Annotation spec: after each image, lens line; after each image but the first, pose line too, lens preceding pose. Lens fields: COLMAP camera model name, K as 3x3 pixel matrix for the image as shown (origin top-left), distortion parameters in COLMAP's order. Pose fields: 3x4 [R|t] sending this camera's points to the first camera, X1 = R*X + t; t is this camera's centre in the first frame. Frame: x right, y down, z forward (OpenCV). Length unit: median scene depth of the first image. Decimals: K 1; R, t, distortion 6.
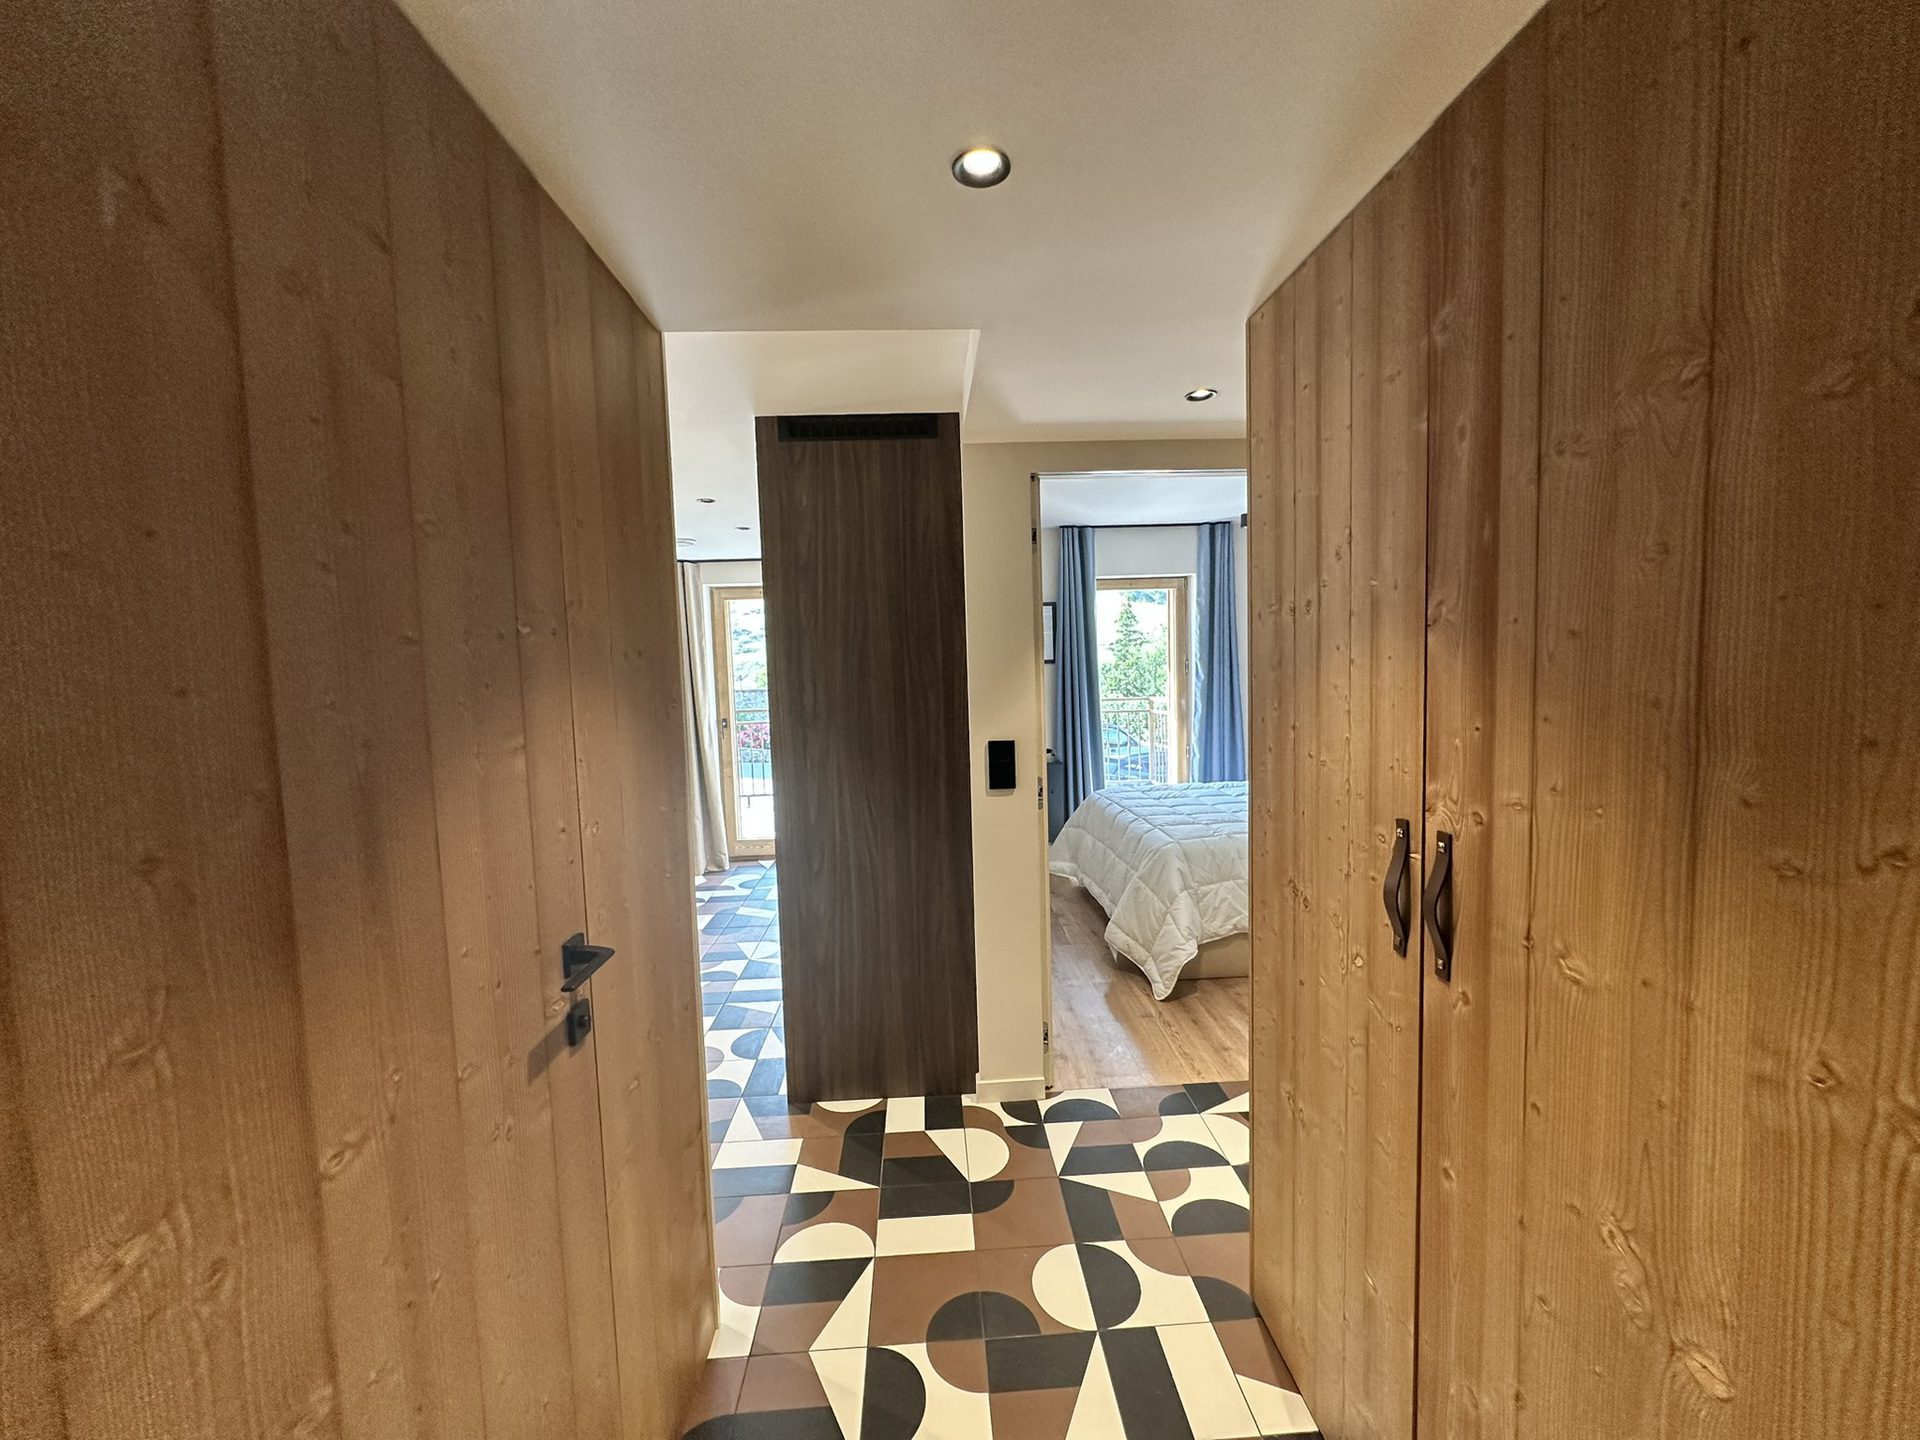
lens RADIAL K [[778.7, 0, 960.0], [0, 778.7, 720.0], [0, 0, 1]] dist [-0.001334, -0.000492]
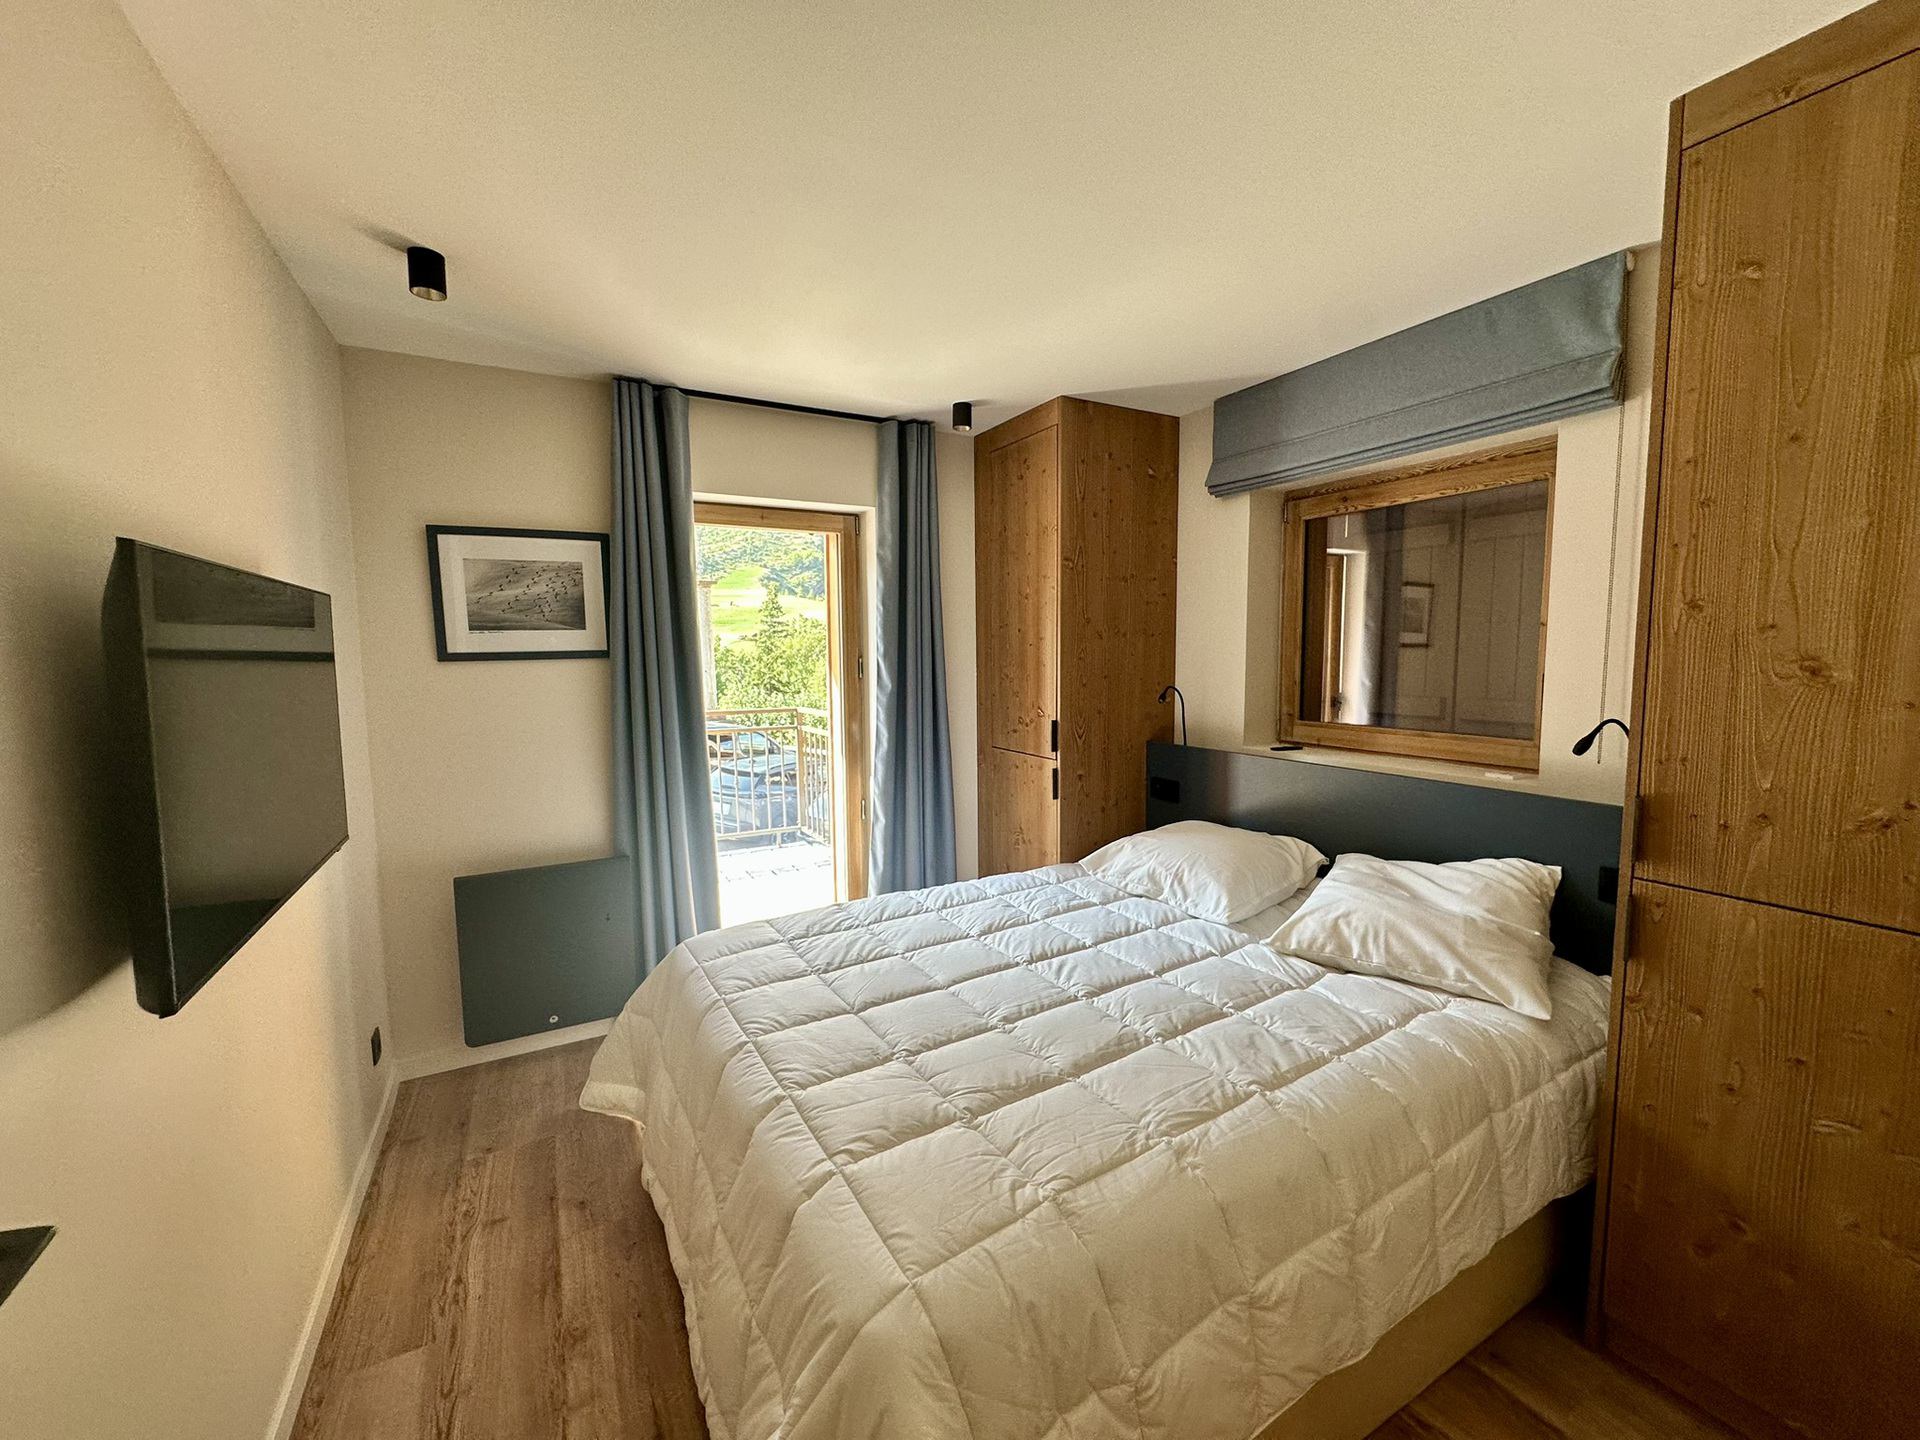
lens RADIAL K [[778.7, 0, 960.0], [0, 778.7, 720.0], [0, 0, 1]] dist [-0.001334, -0.000492]
pose [[0.901347, 0.006285, 0.433052, 0.112655], [-0.010284, 0.999923, 0.006894, -0.037445], [-0.432976, -0.010667, 0.901343, 0.452583]]
